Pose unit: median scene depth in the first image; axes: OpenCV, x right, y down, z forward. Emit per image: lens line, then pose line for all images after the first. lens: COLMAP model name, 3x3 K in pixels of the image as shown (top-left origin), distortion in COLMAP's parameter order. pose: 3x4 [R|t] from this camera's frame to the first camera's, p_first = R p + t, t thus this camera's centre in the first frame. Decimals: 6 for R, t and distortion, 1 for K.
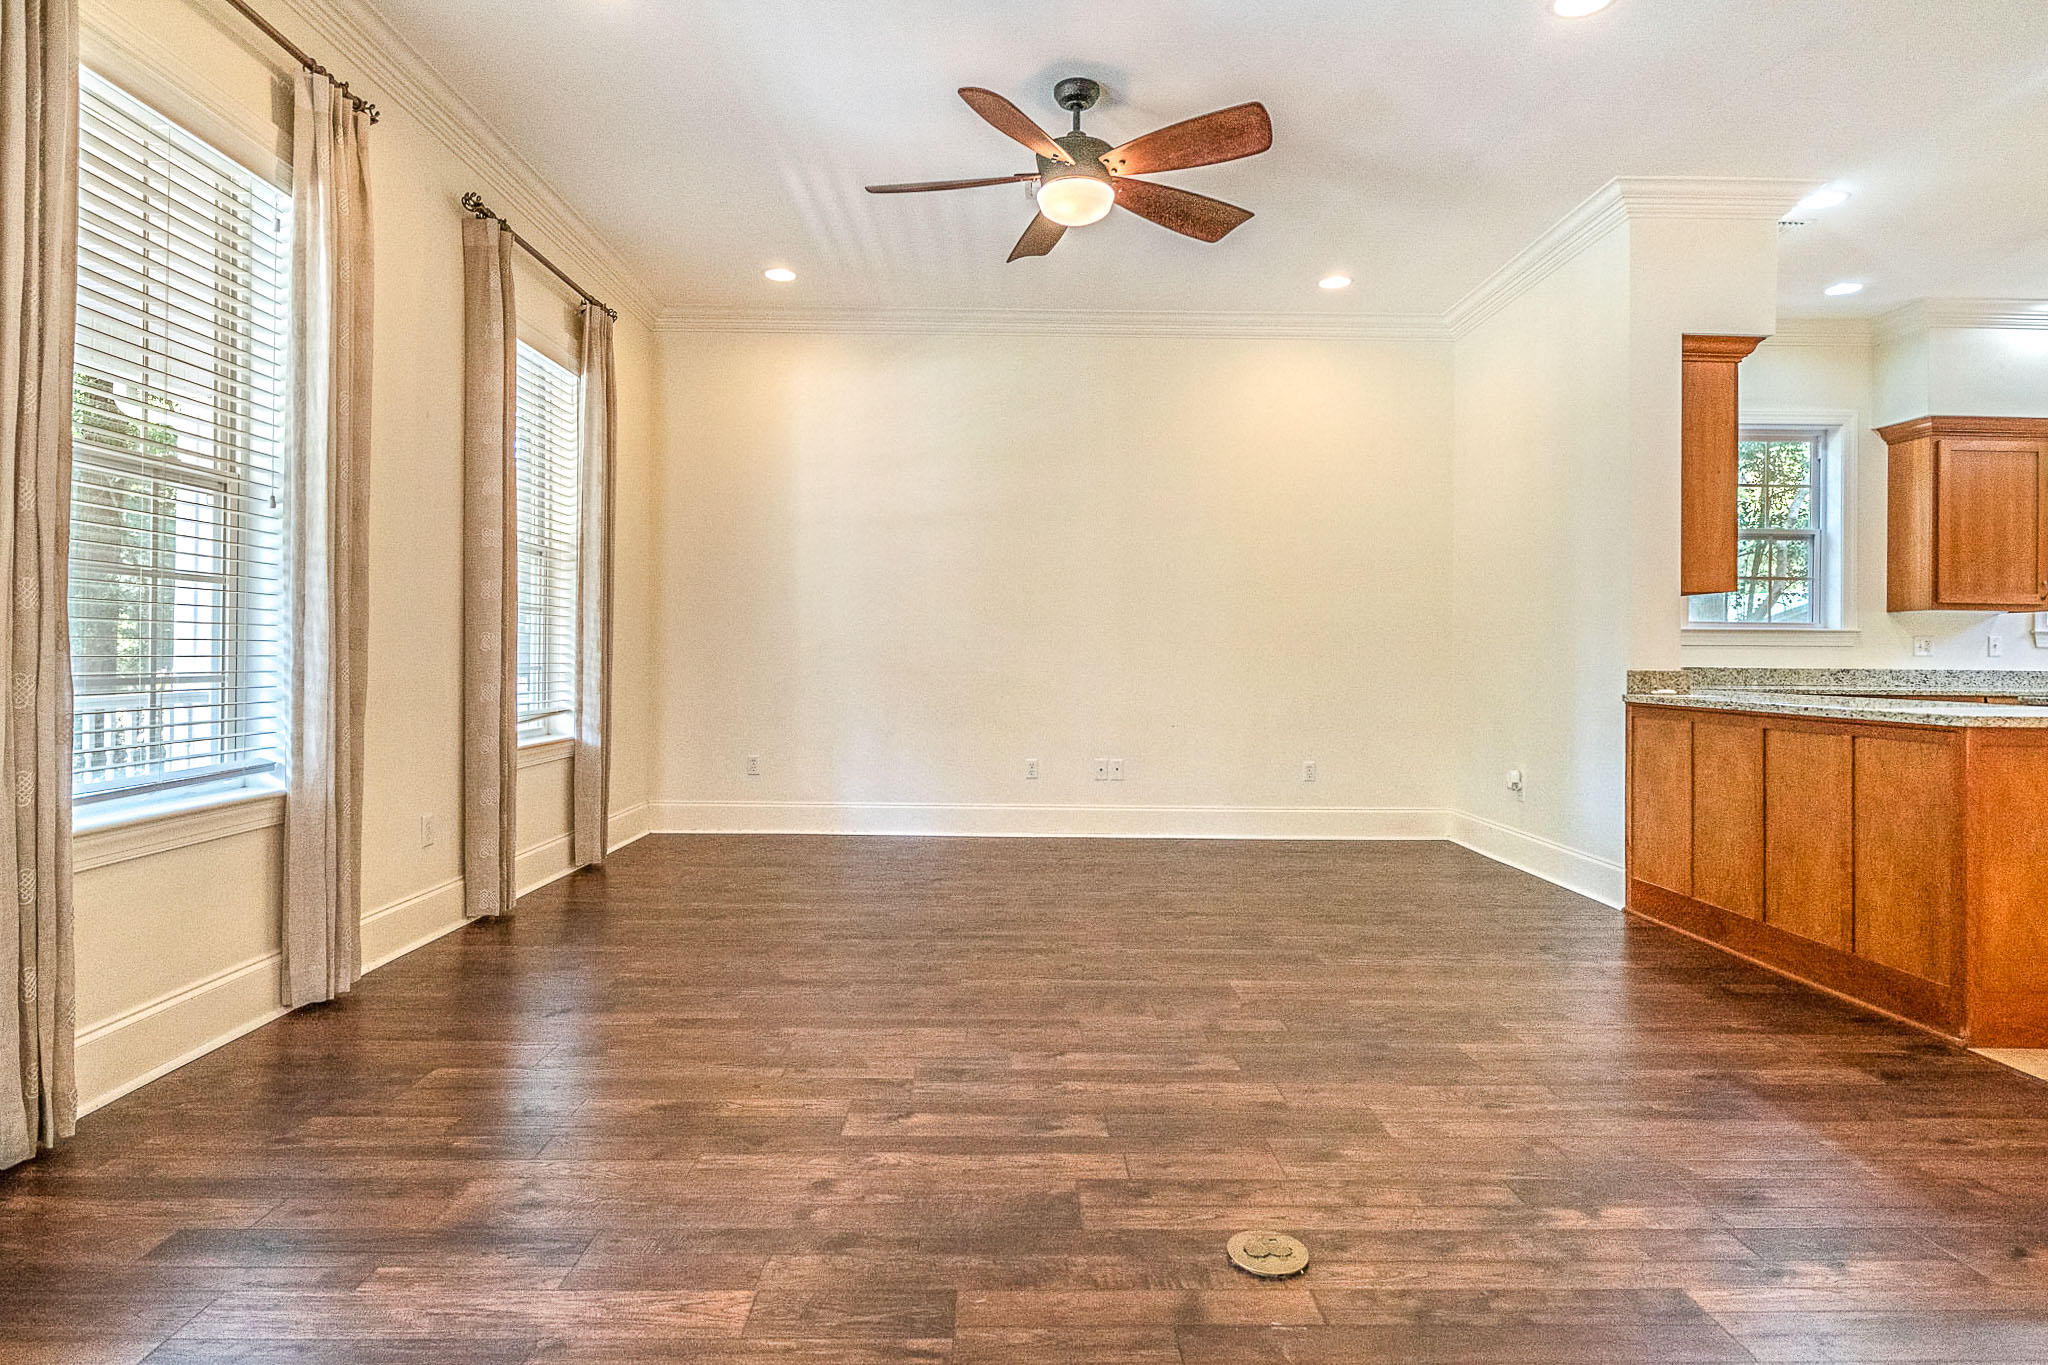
lens RADIAL K [[1093.7, 0, 1016.1], [0, 1093.7, 652.6], [0, 0, 1]] dist [-0.002951, -0.001400]
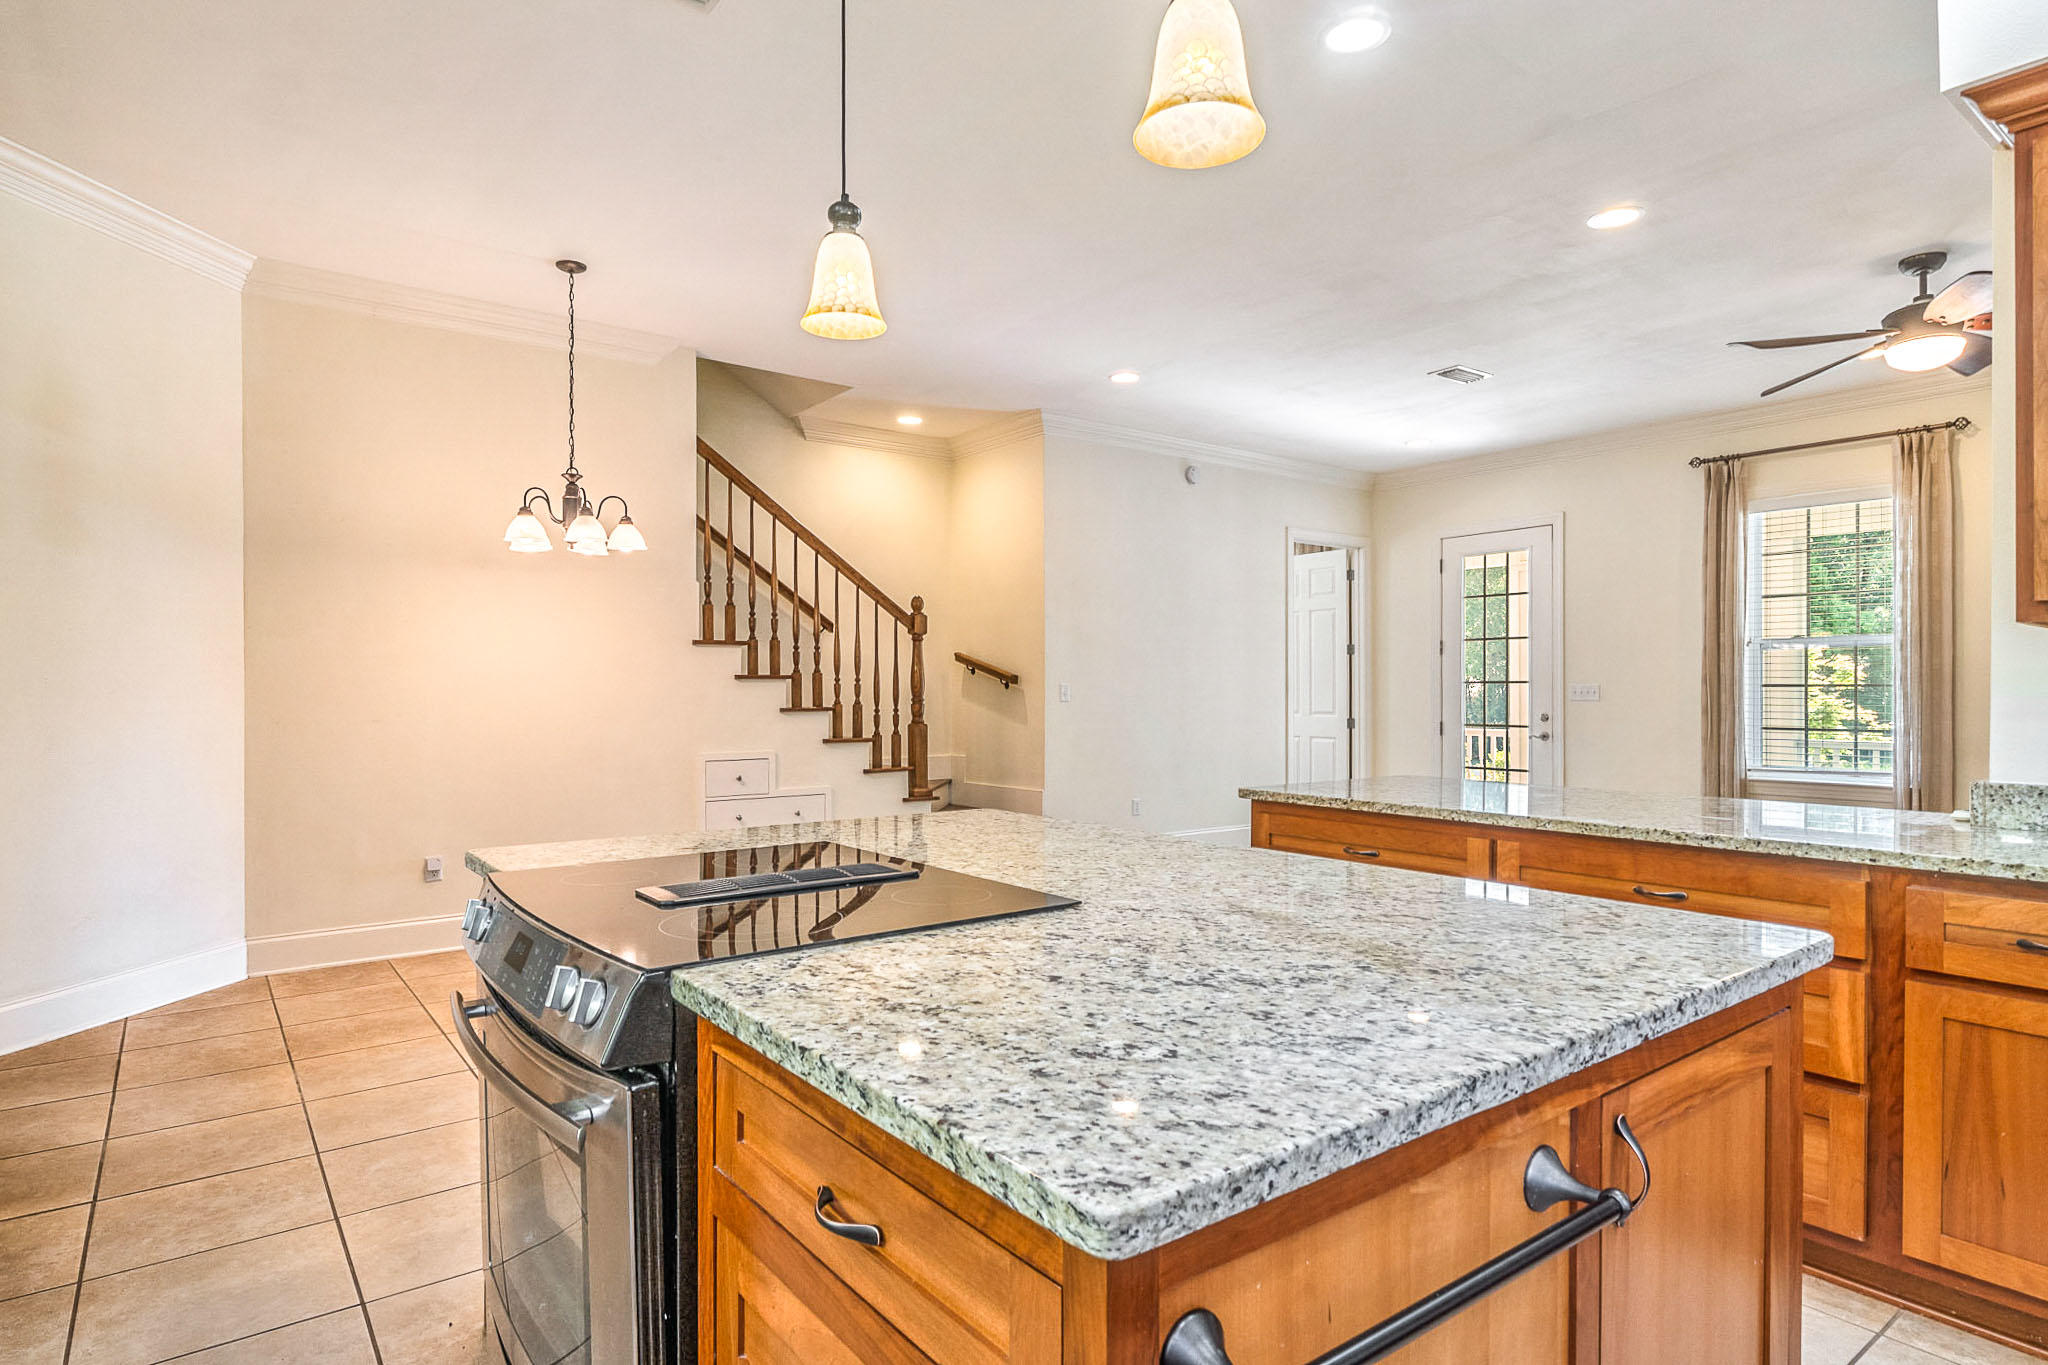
lens RADIAL K [[1107.7, 0, 1019.0], [0, 1107.7, 689.2], [0, 0, 1]] dist [-0.003085, -0.001551]
pose [[-0.798893, -0.011240, -0.601369, 1.530045], [-0.009739, 0.999936, -0.005751, -0.024032], [0.601395, 0.001263, -0.798951, 1.336741]]
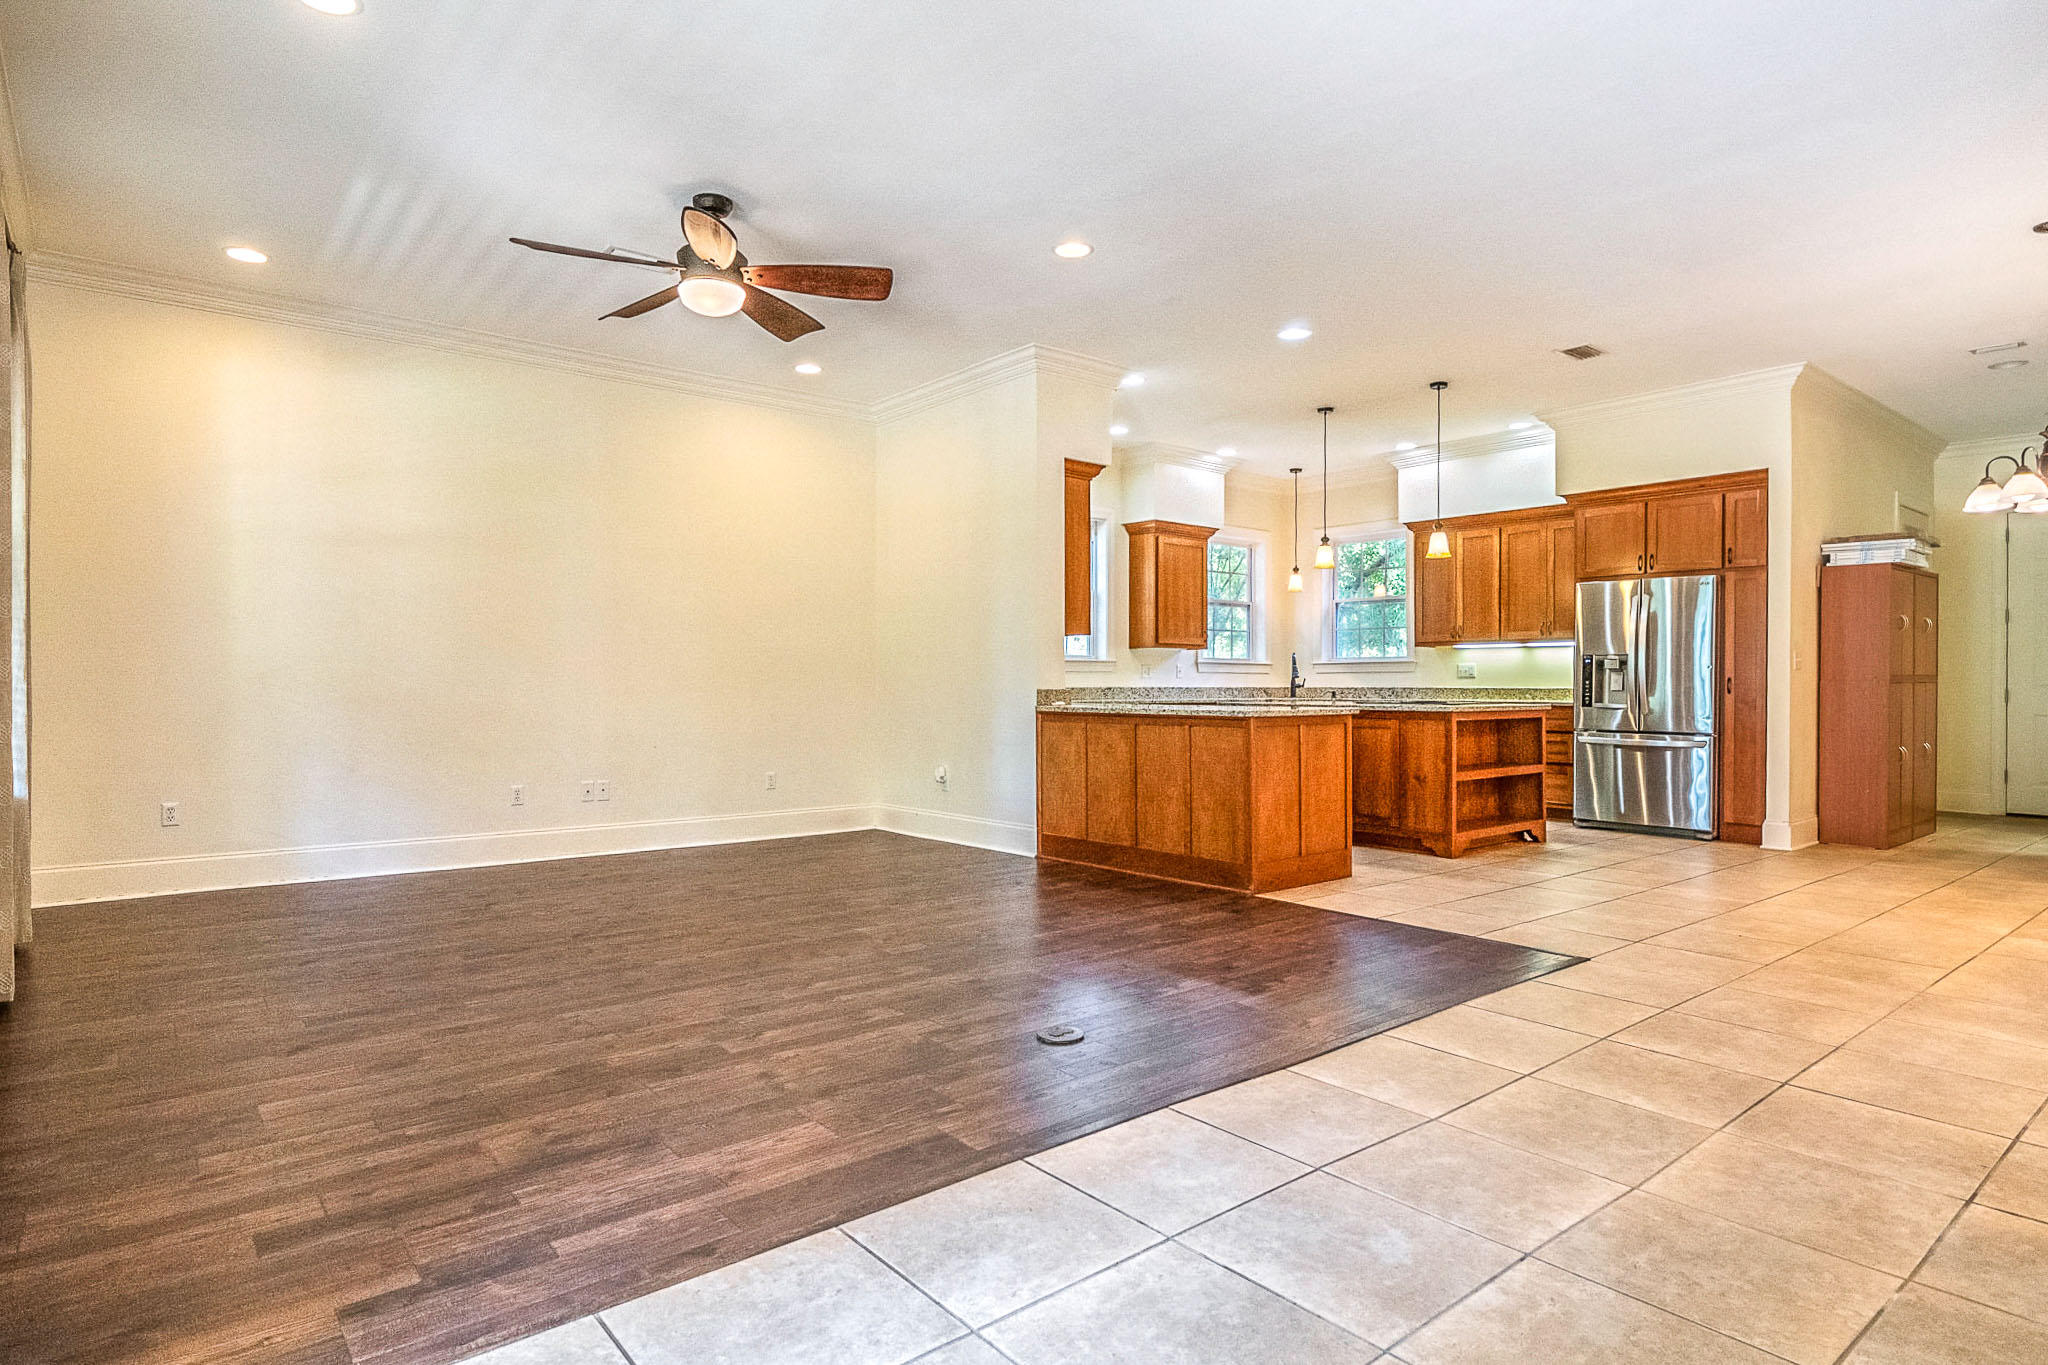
lens RADIAL K [[1115.3, 0, 1024.0], [0, 1115.3, 682.5], [0, 0, 1]] dist [-0.001807, -0.000551]
pose [[0.778419, -0.008119, 0.627693, -0.432497], [0.005923, 0.999967, 0.005589, -0.000548], [-0.627717, -0.000633, 0.778441, -0.146345]]
